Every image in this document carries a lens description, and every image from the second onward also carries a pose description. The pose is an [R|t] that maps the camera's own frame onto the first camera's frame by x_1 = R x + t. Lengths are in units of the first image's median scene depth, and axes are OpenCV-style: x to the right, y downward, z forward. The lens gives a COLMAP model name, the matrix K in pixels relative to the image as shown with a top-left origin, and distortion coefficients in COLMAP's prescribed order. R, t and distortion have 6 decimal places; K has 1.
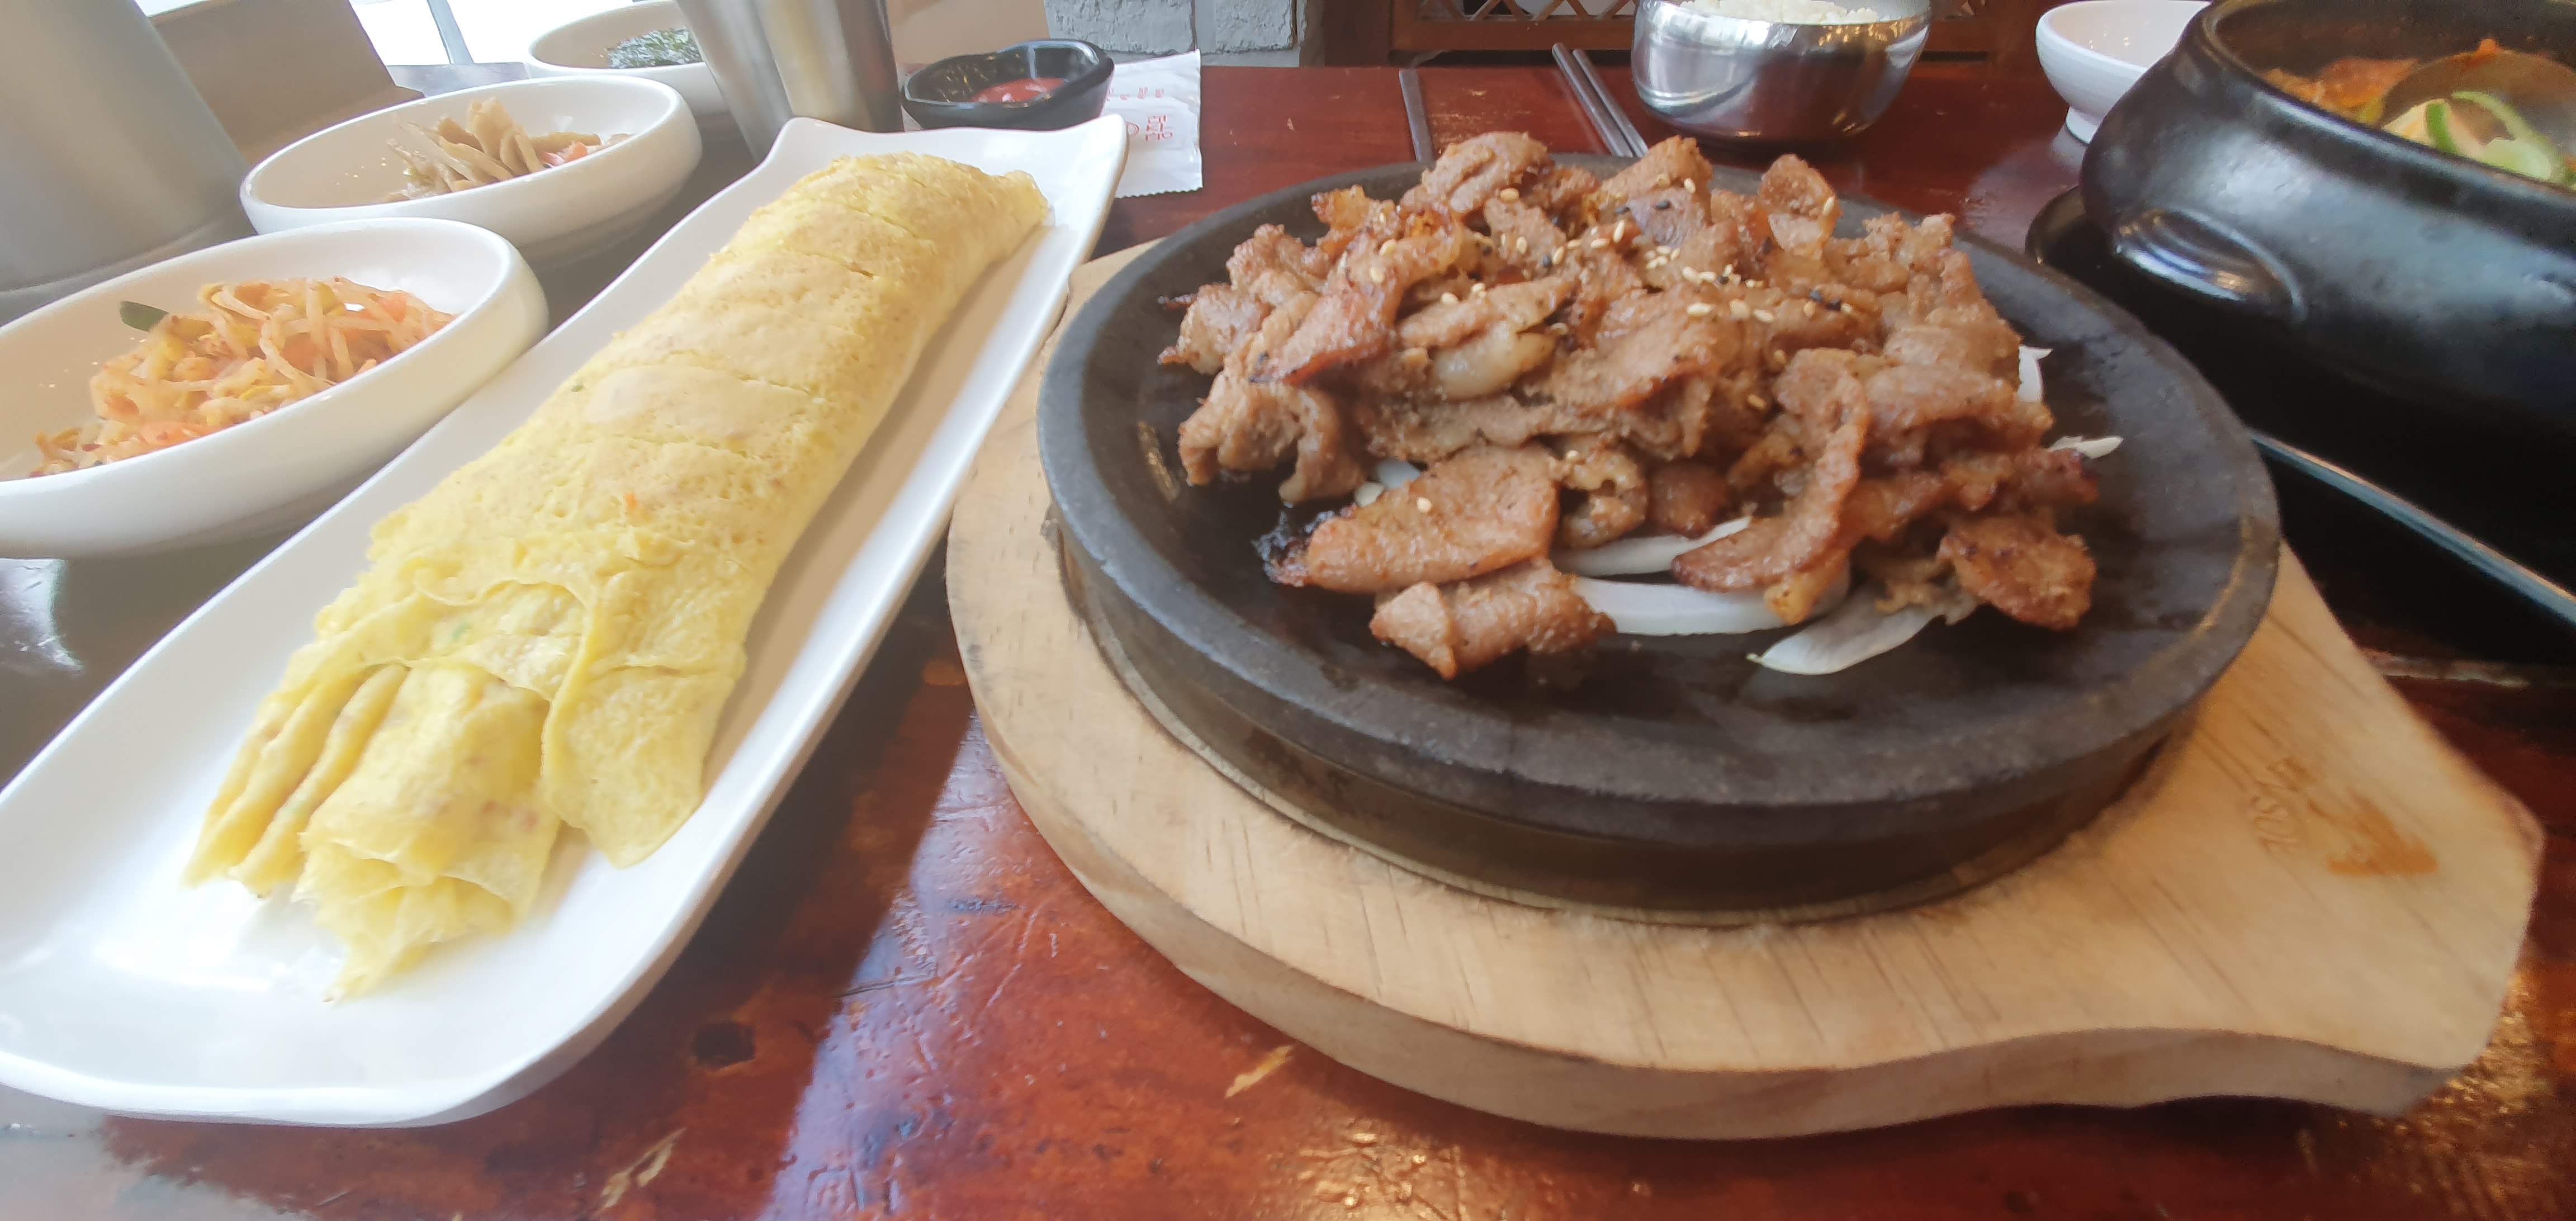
lens RADIAL K [[1017.3, 0, 1291.2], [0, 1017.3, 625.7], [0, 0, 1]] dist [0.009710, -0.015092]
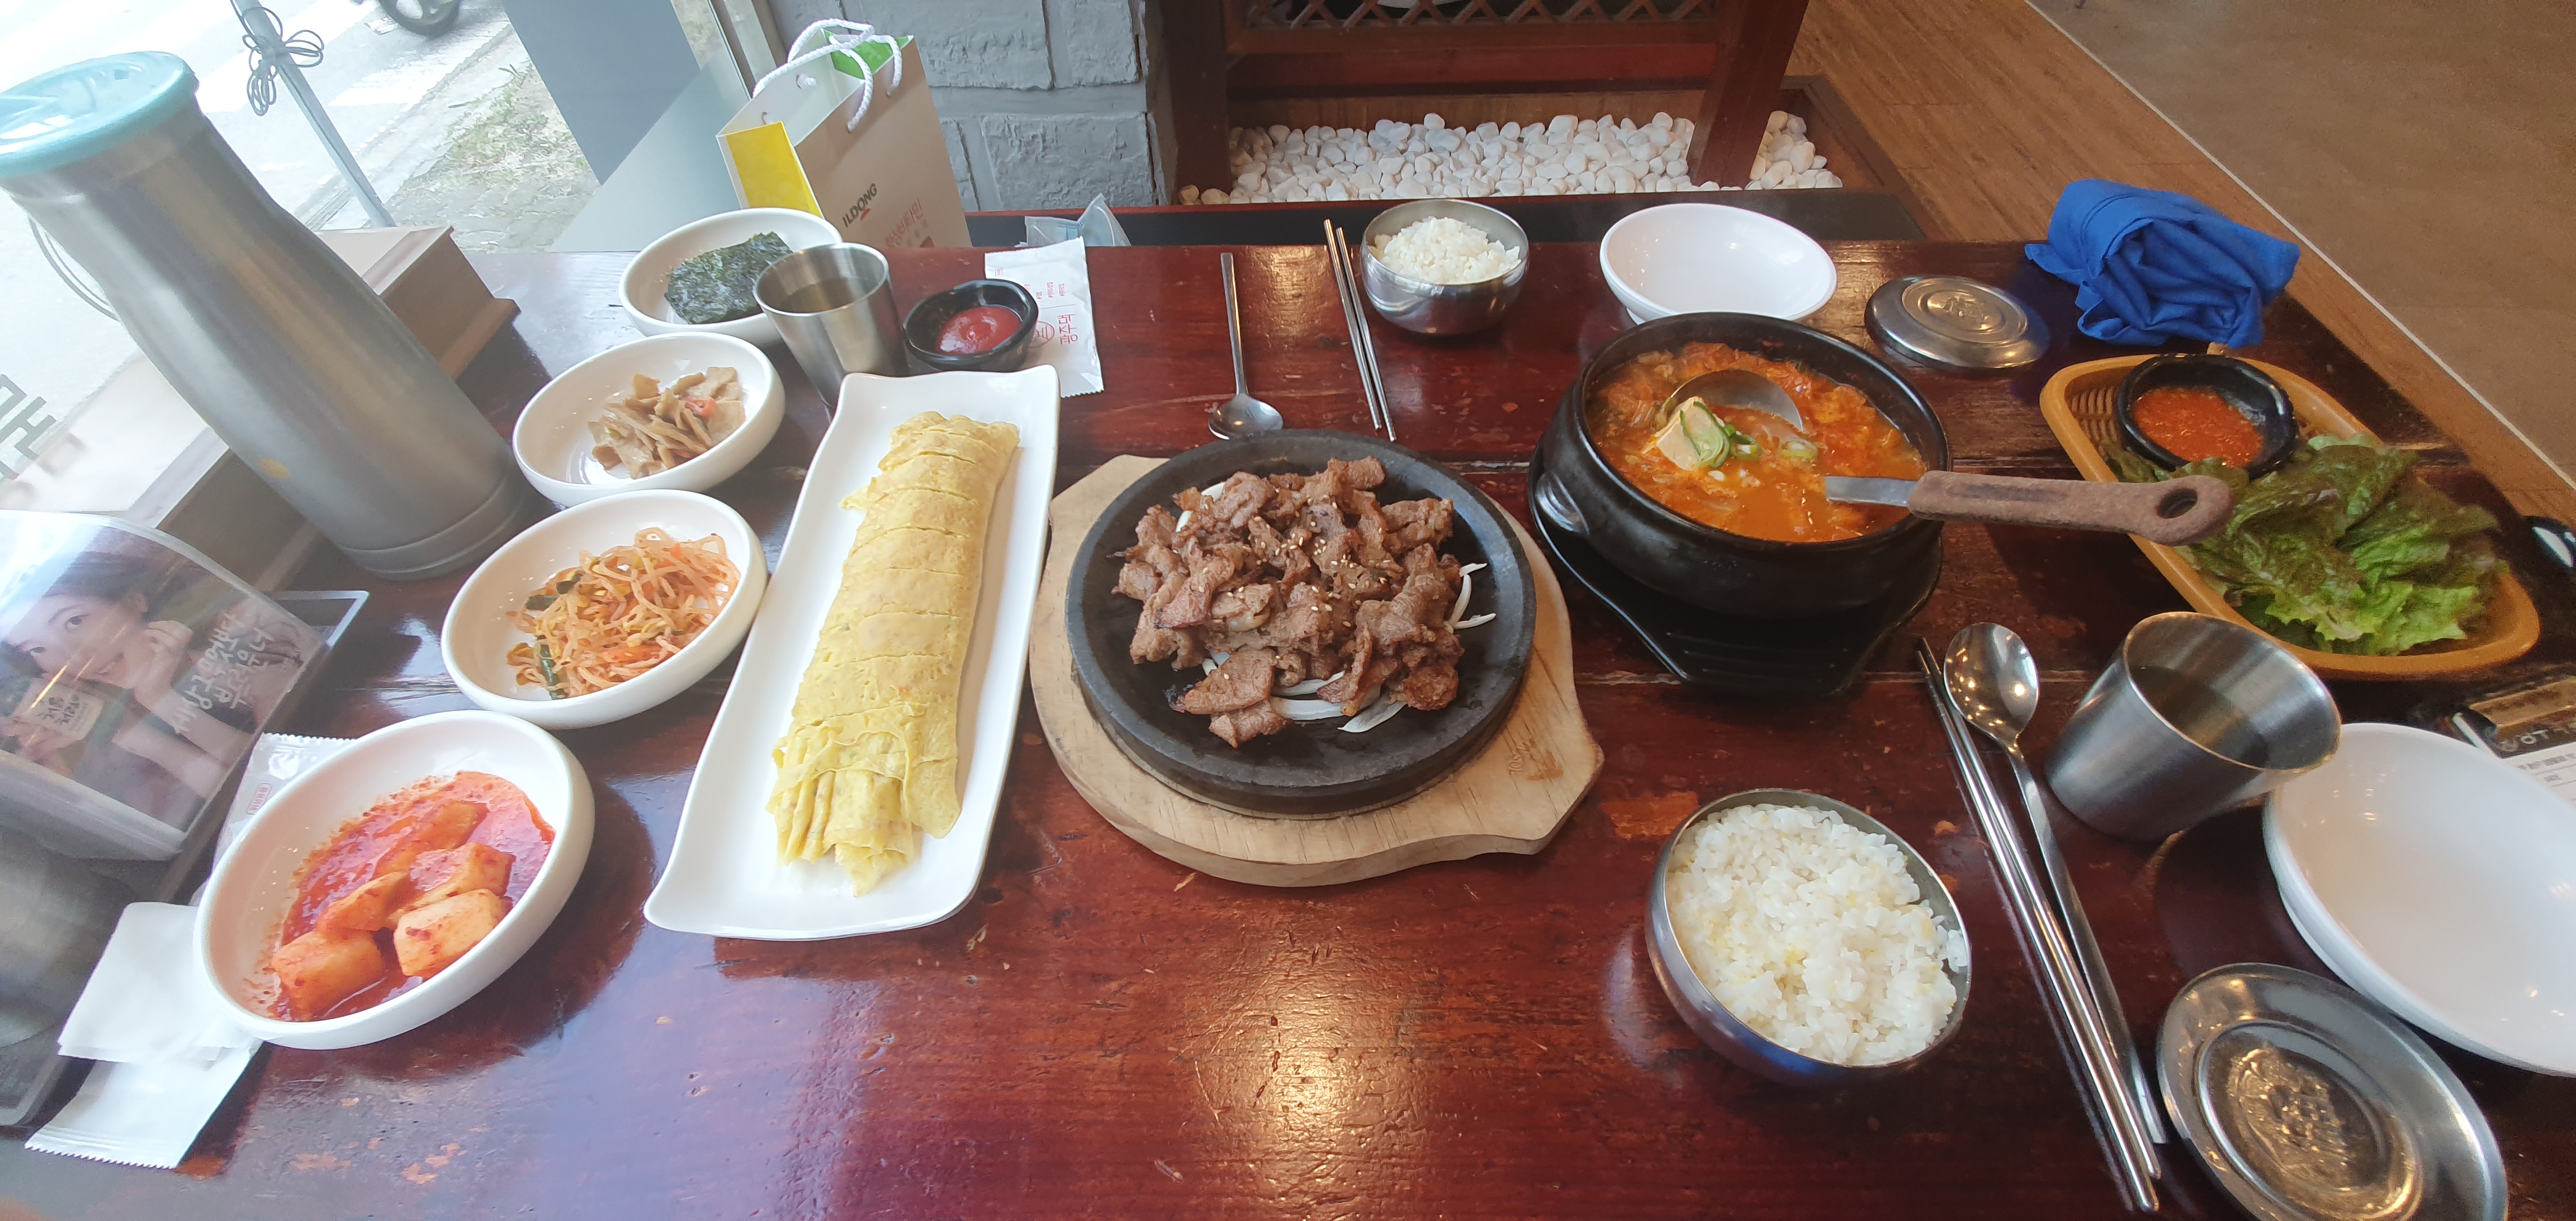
lens RADIAL K [[1017.3, 0, 1291.2], [0, 1017.3, 625.7], [0, 0, 1]] dist [0.009710, -0.015092]
pose [[0.991572, -0.092399, 0.090812, 0.068447], [0.079844, 0.987853, 0.133306, -0.601225], [-0.102027, -0.124932, 0.986906, -1.677086]]
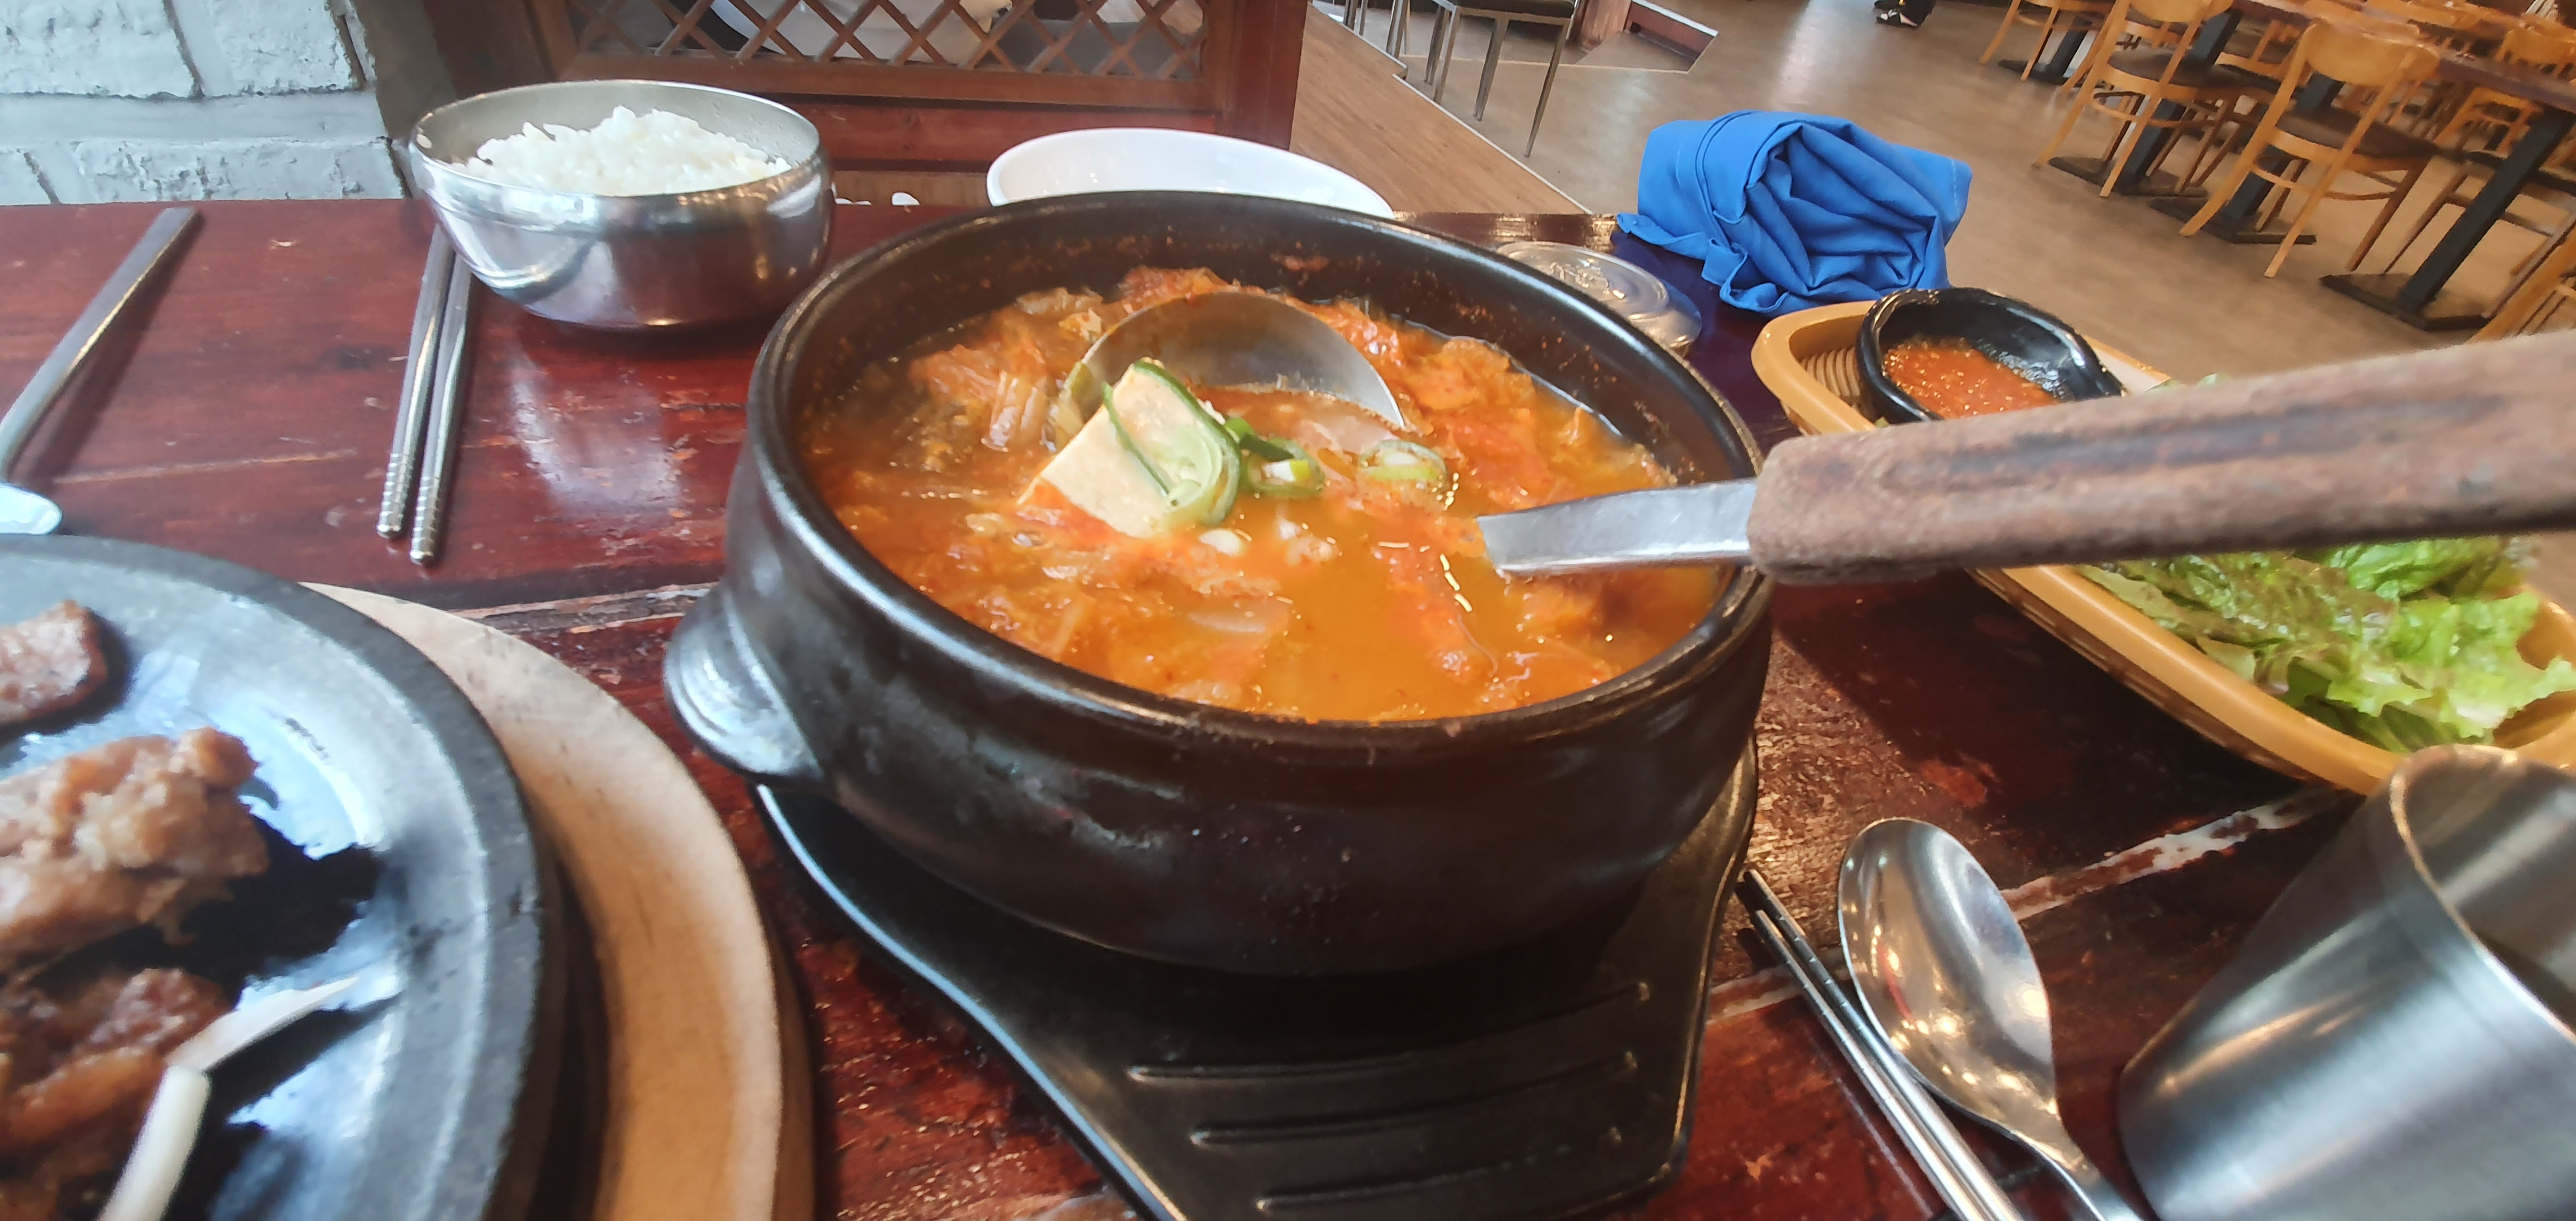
lens RADIAL K [[1017.3, 0, 1291.2], [0, 1017.3, 625.7], [0, 0, 1]] dist [0.009710, -0.015092]
pose [[0.870008, -0.200367, 0.450488, 1.221618], [0.201364, 0.978422, 0.046295, -0.481968], [-0.450043, 0.050435, 0.891582, 0.275507]]
